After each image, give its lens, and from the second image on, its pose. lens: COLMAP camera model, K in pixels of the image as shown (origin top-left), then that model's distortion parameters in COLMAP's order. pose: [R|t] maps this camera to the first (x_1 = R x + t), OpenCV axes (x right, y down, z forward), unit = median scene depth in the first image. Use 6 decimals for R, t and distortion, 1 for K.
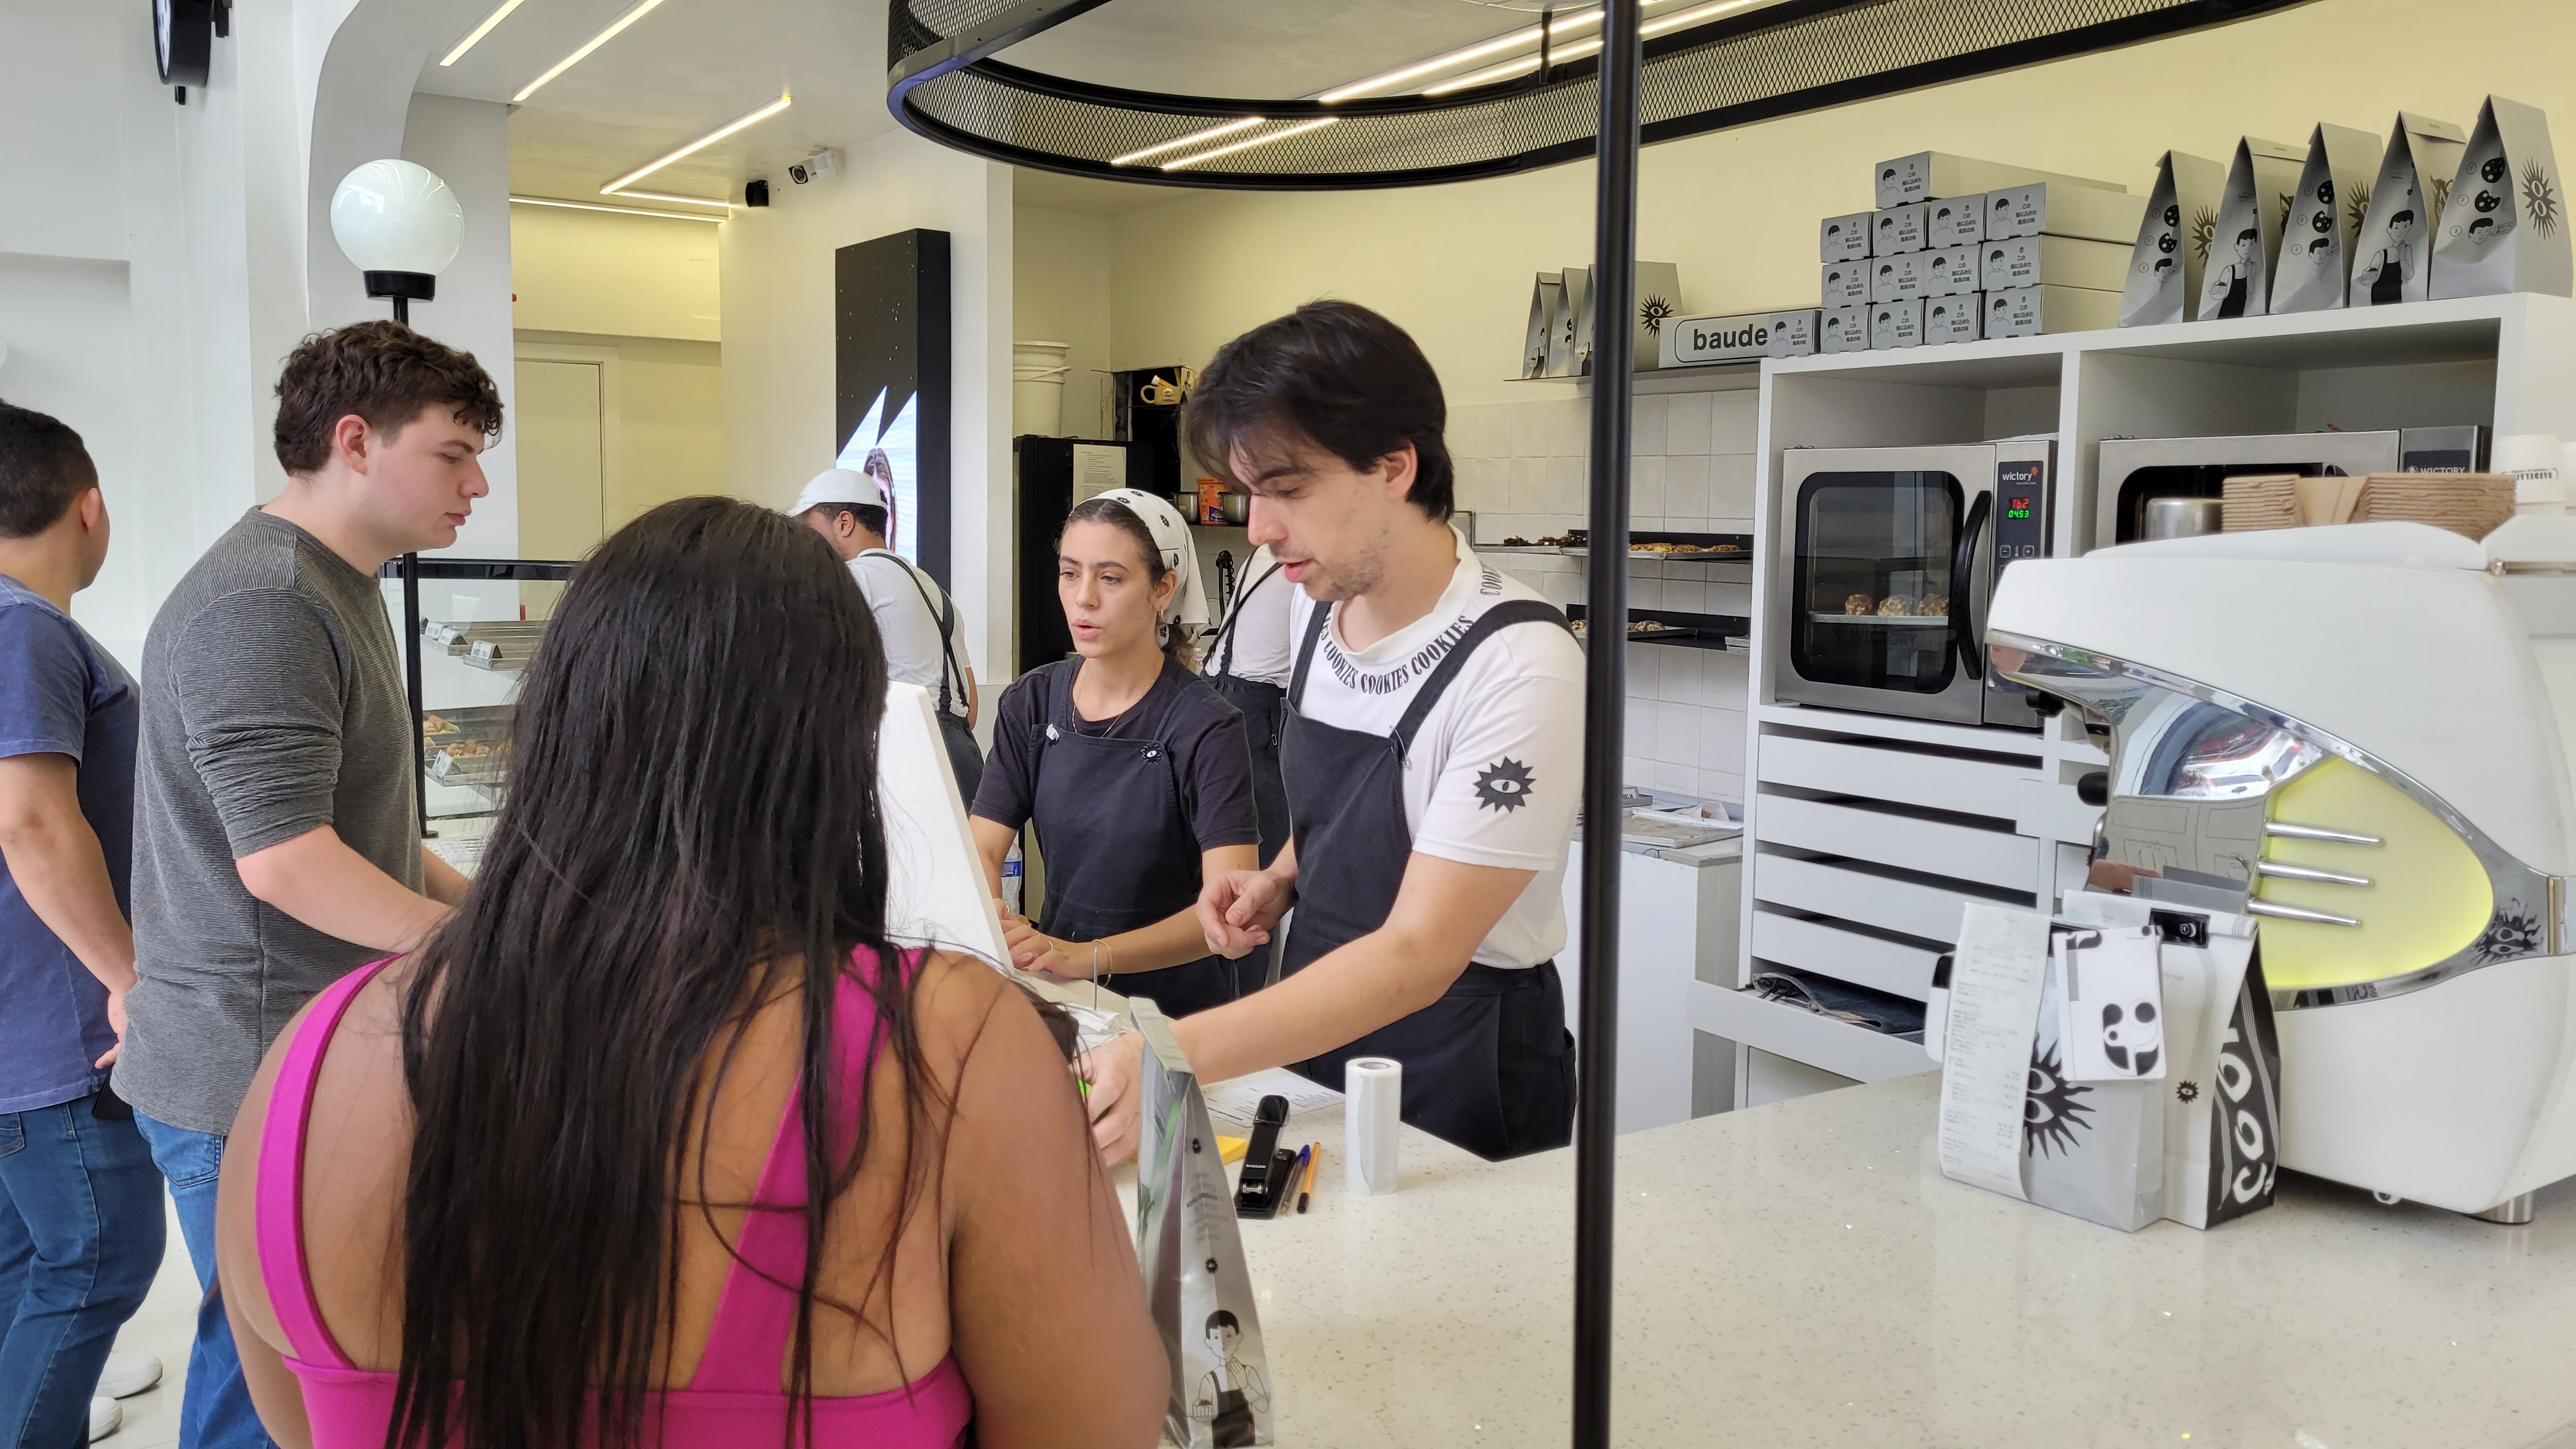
lens RADIAL K [[1958.6, 0, 1288.0], [0, 1958.6, 724.5], [0, 0, 1]] dist [0.089486, -0.091809]
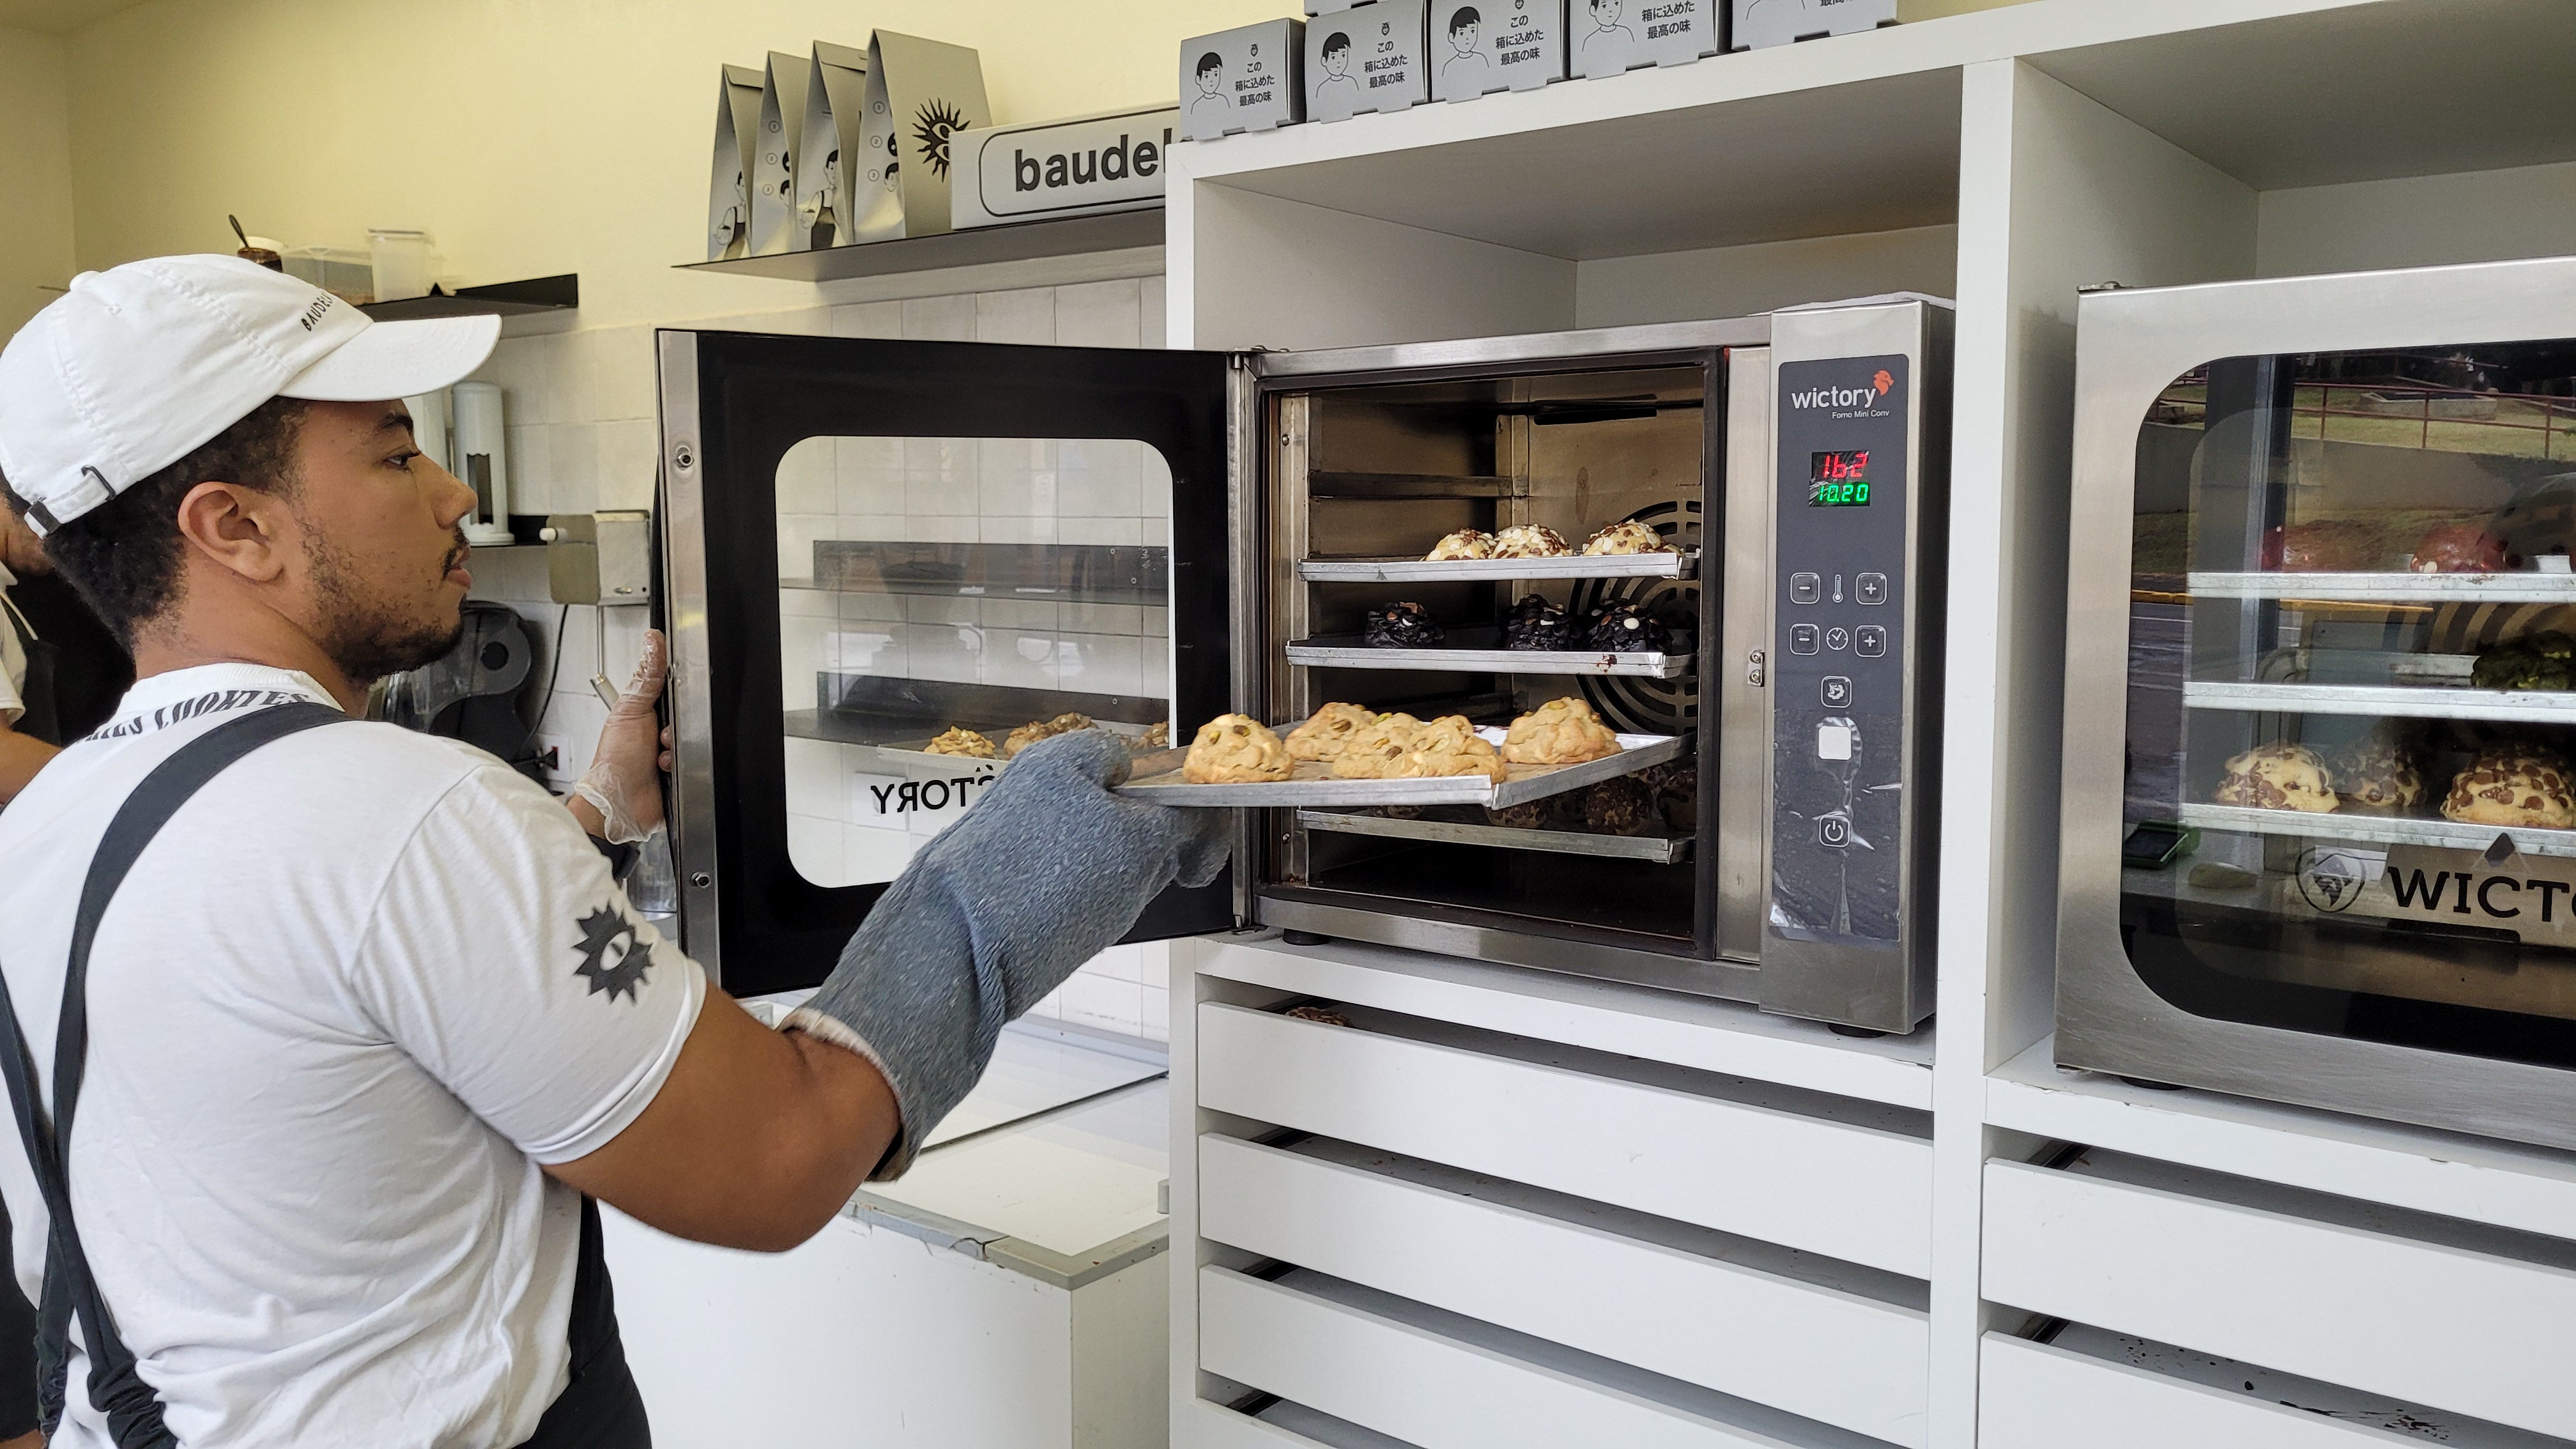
lens RADIAL K [[1848.3, 0, 1288.0], [0, 1848.3, 724.5], [0, 0, 1]] dist [0.065376, -0.000005]
pose [[0.943063, -0.044167, 0.329669, 0.132963], [0.044178, 0.998996, 0.007463, -0.064034], [-0.329668, 0.007526, 0.944067, 0.648515]]
